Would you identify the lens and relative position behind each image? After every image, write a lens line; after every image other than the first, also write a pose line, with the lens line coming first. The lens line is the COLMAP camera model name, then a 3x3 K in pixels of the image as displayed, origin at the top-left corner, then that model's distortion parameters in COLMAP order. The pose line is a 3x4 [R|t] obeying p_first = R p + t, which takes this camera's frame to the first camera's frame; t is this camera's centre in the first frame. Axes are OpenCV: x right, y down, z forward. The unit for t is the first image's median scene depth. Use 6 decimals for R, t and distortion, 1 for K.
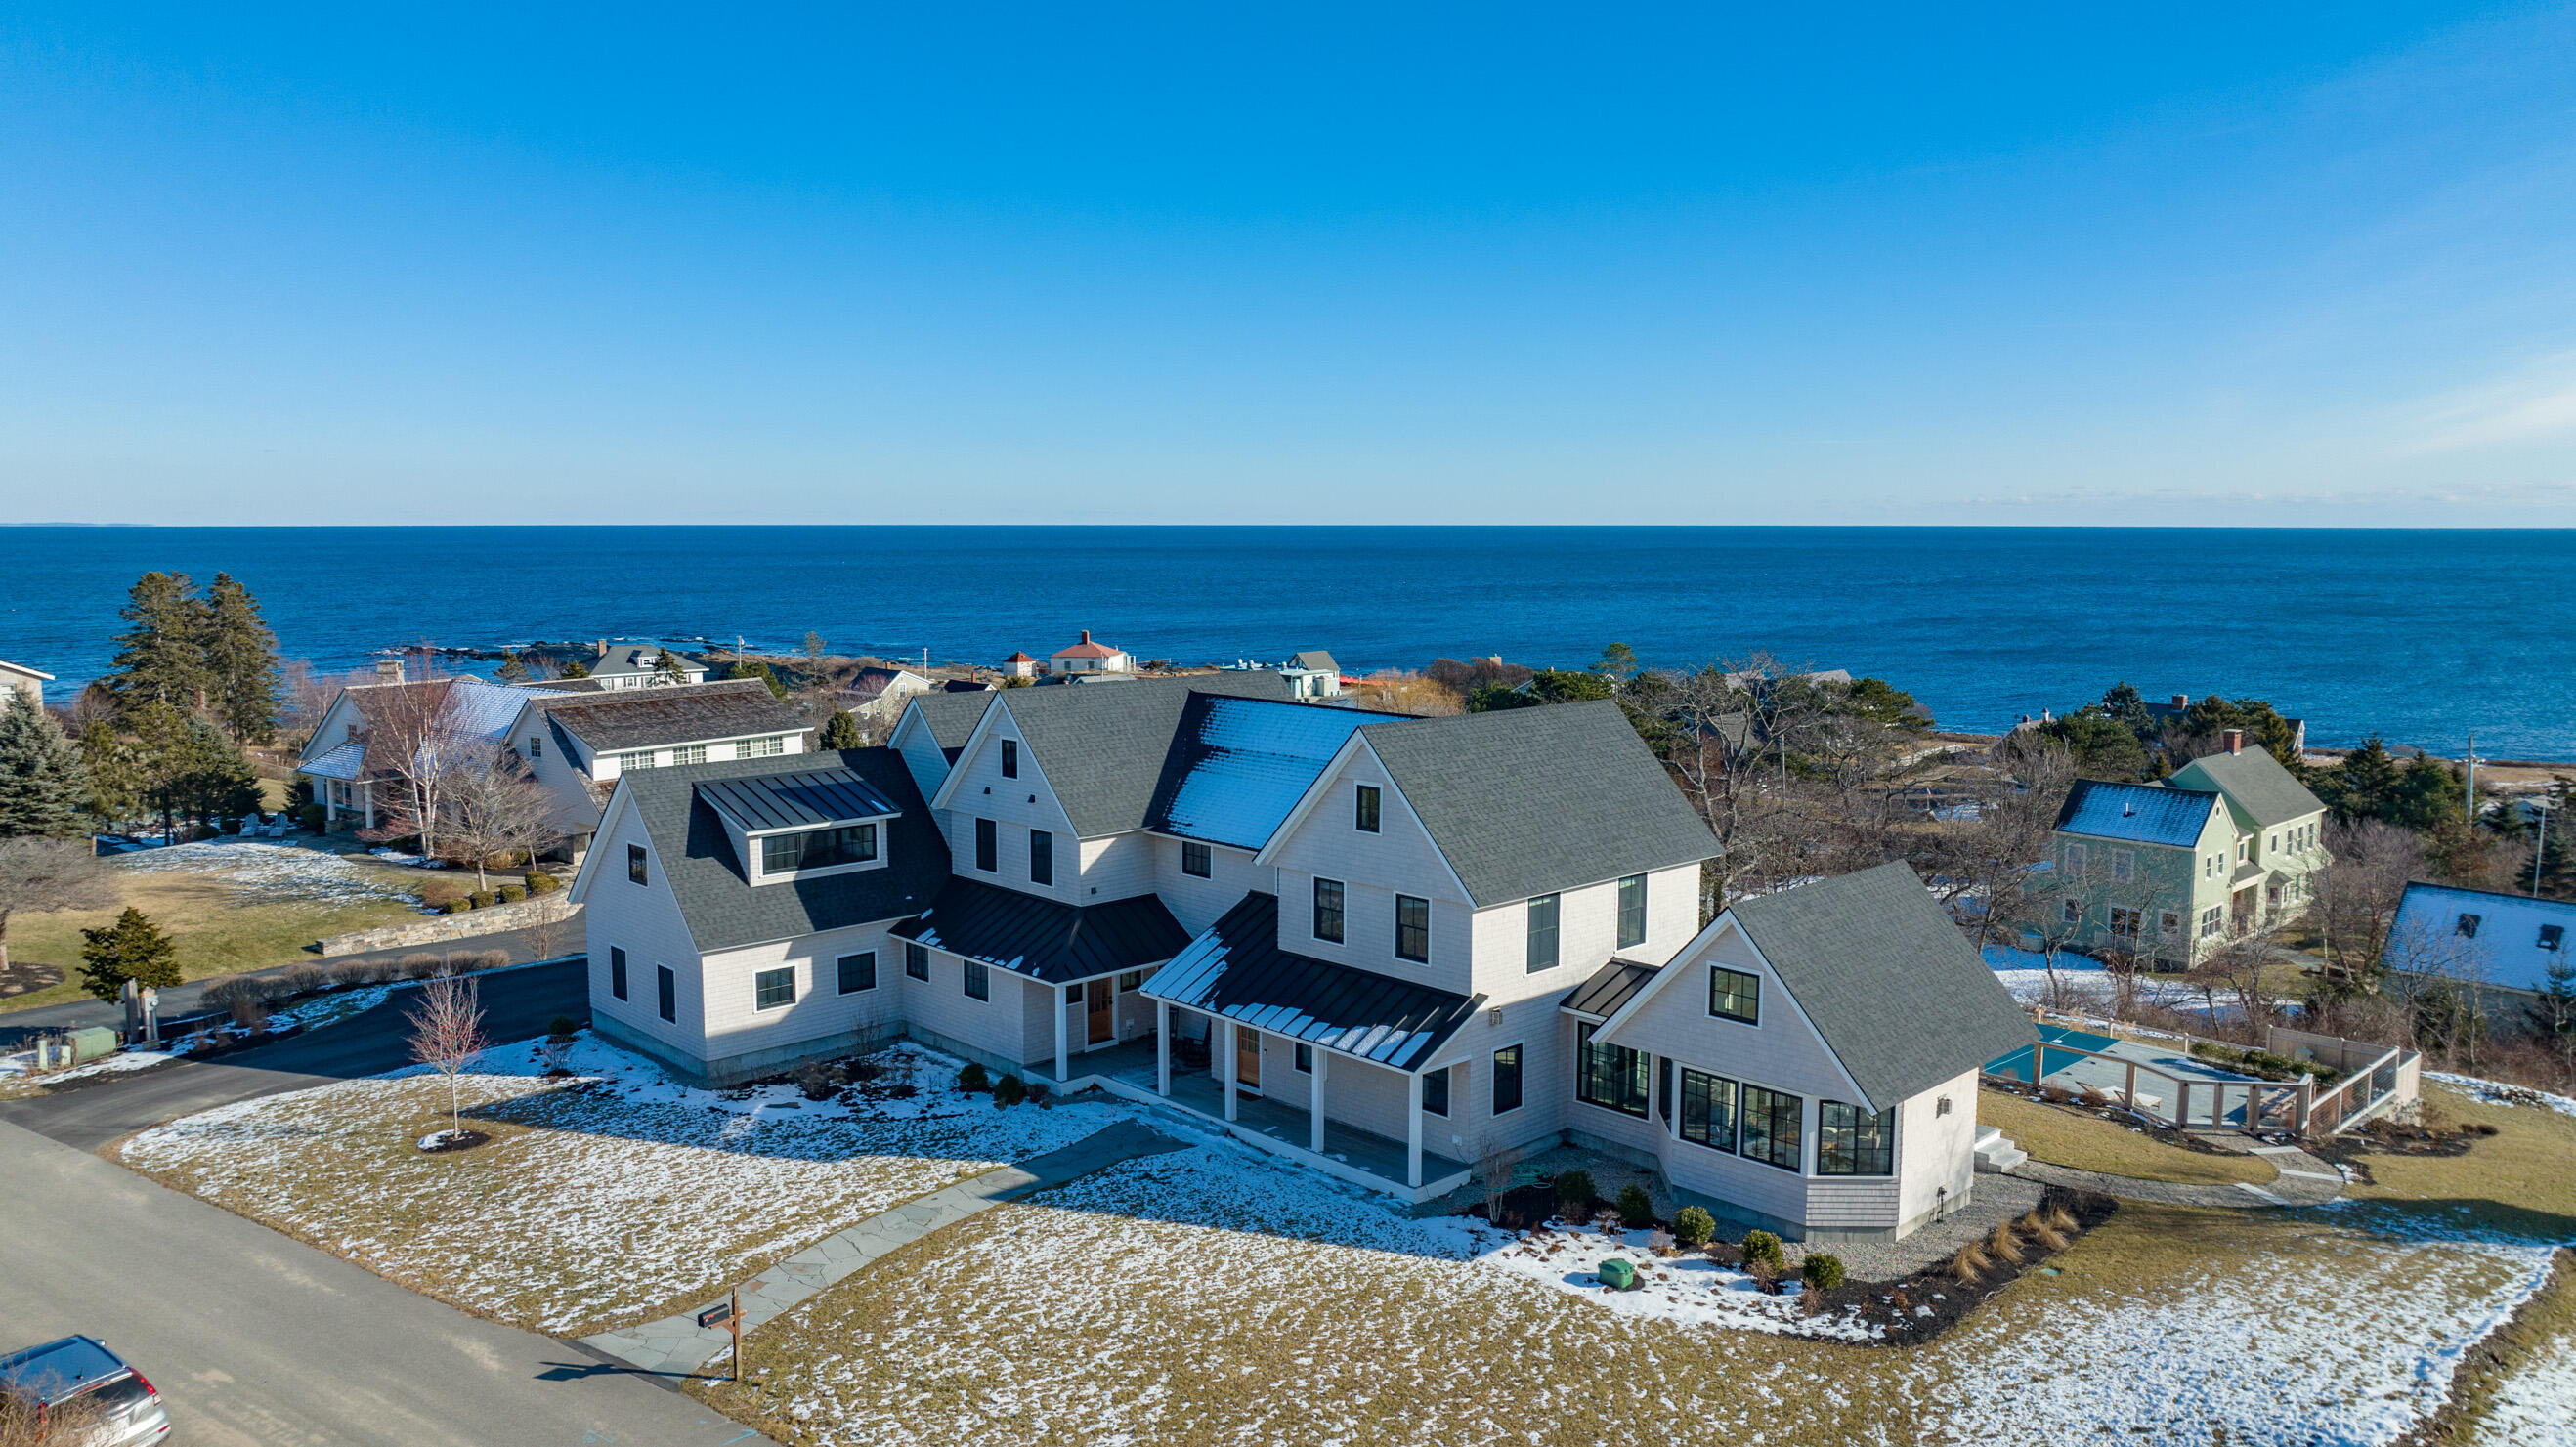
lens RADIAL K [[1808.2, 0, 1288.0], [0, 1808.2, 723.5], [0, 0, 1]] dist [-0.014308, -0.003247]
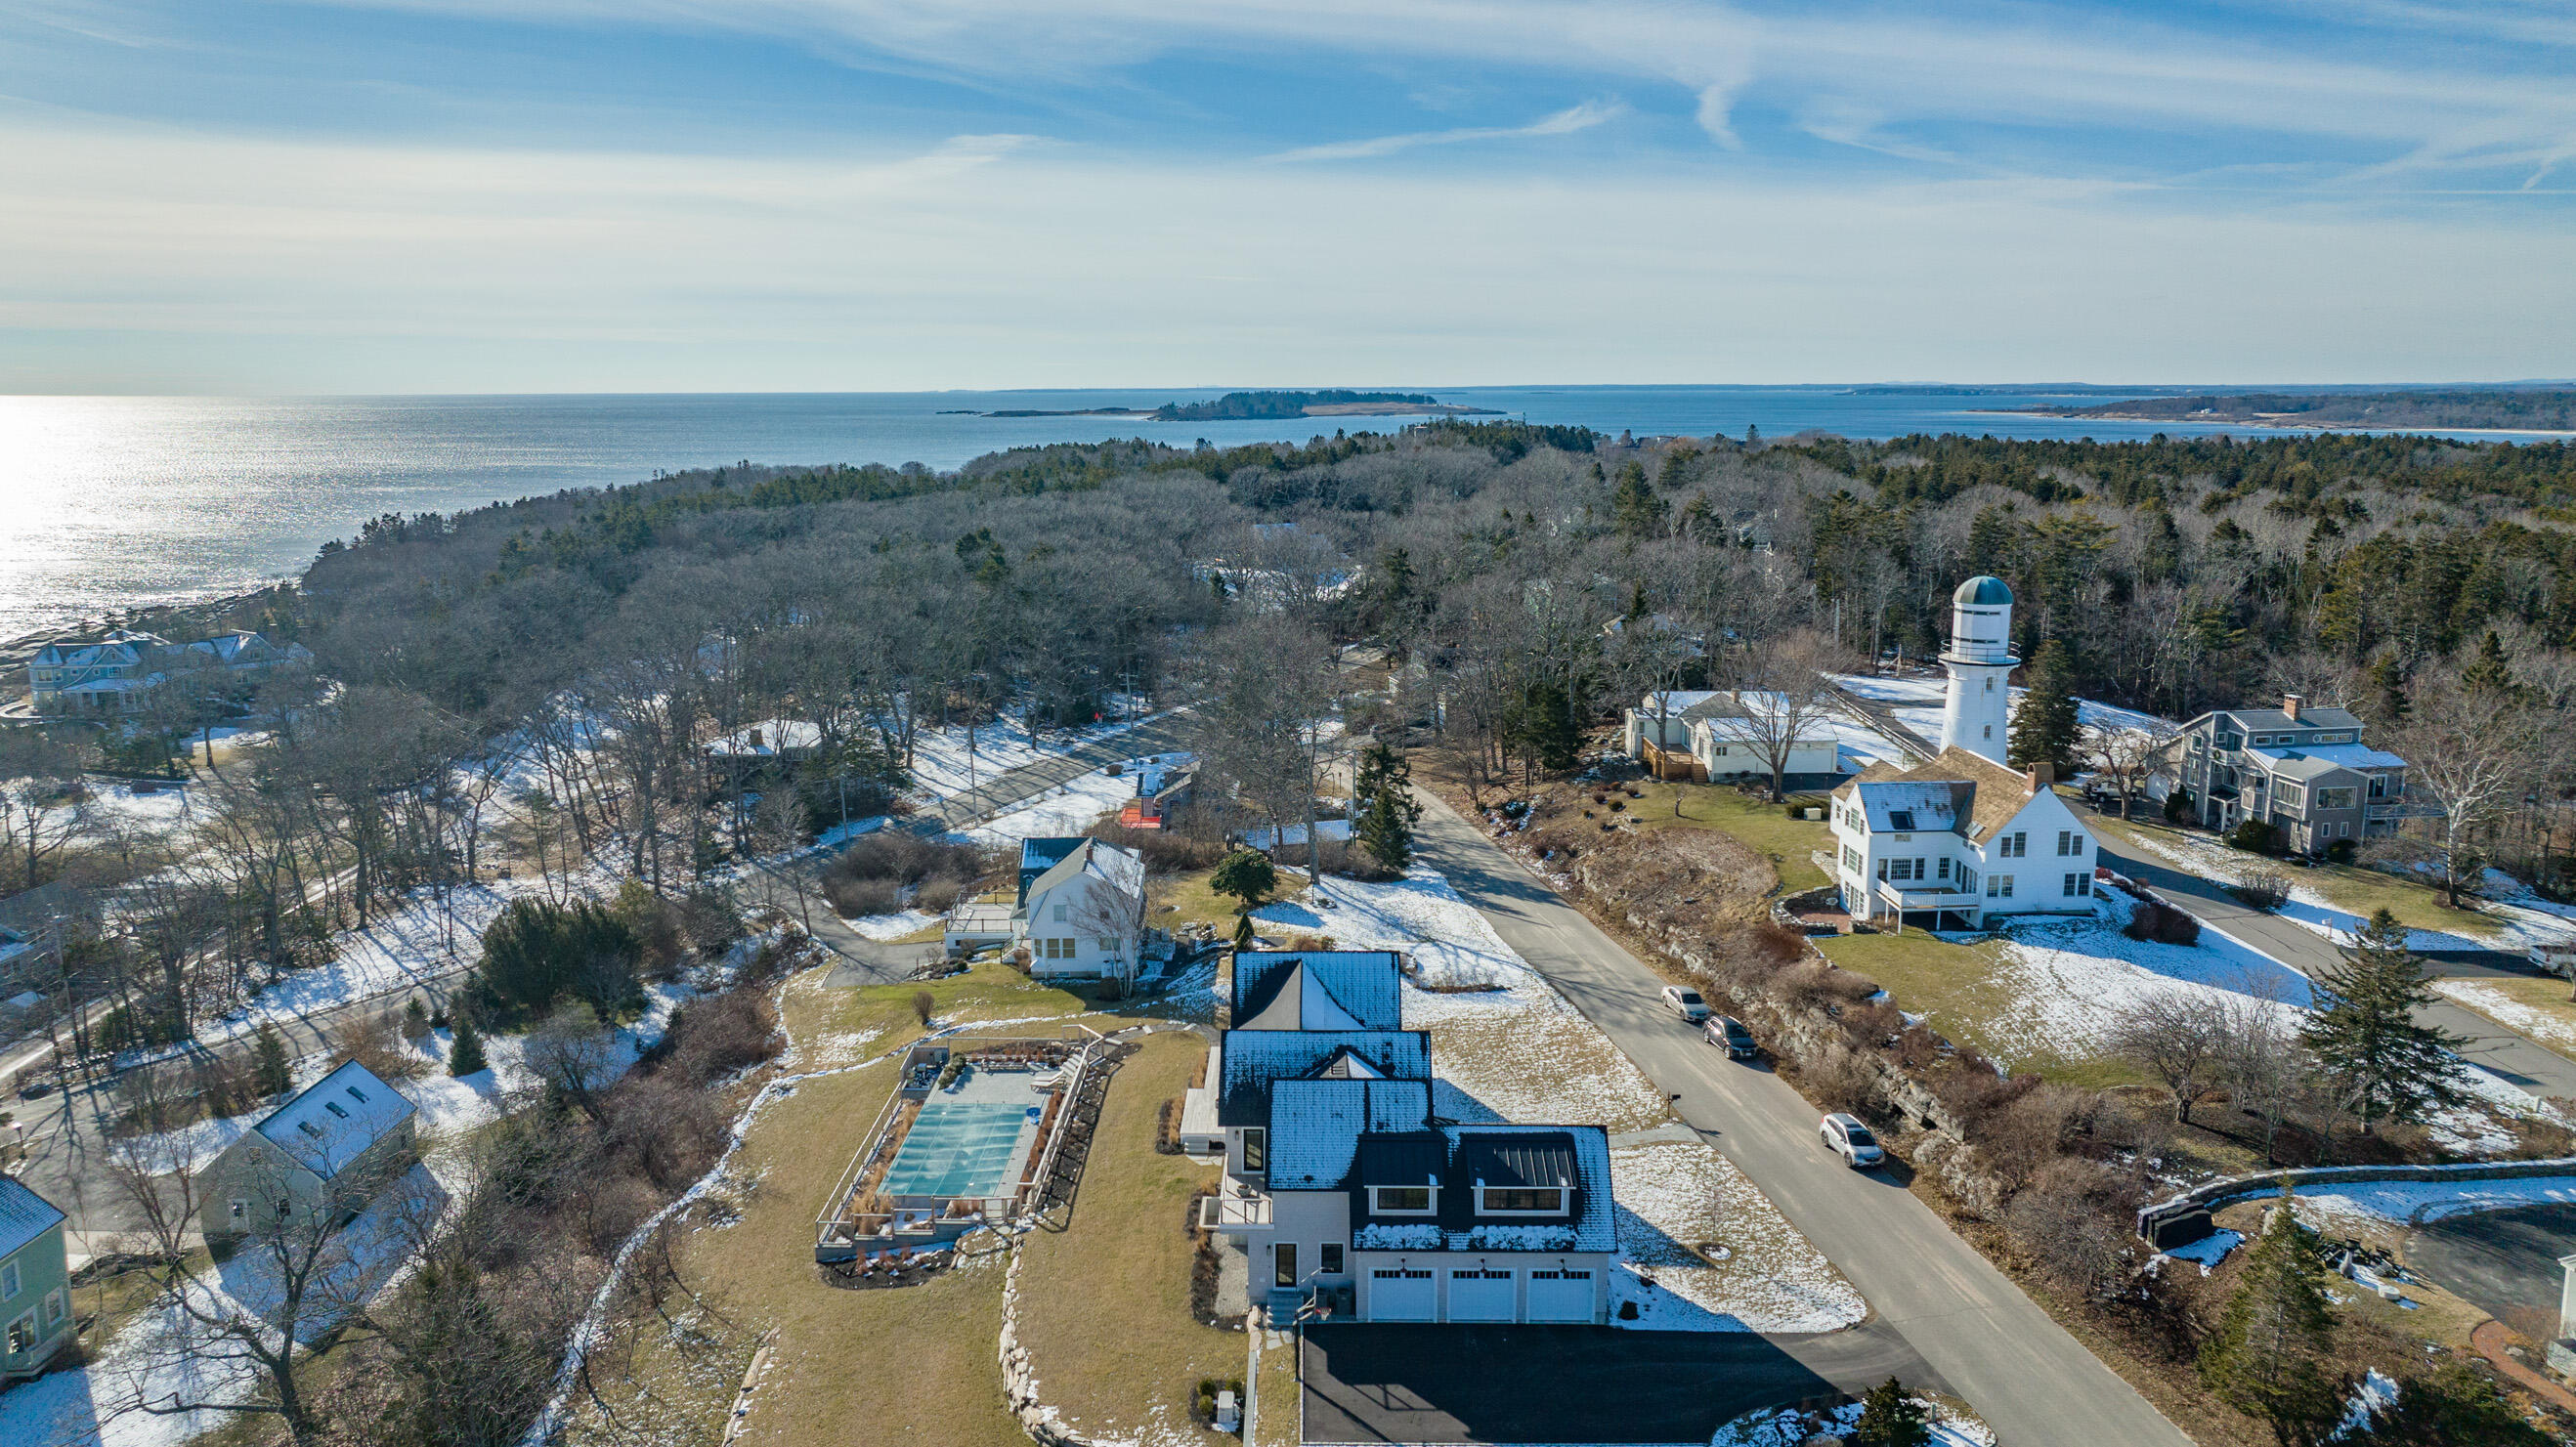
lens RADIAL K [[1808.2, 0, 1288.0], [0, 1808.2, 723.5], [0, 0, 1]] dist [-0.014308, -0.003247]
pose [[-0.711663, -0.128379, 0.690691, -1.470032], [0.080446, 0.961802, 0.261659, -0.925156], [-0.697900, 0.241777, -0.674151, 2.596533]]
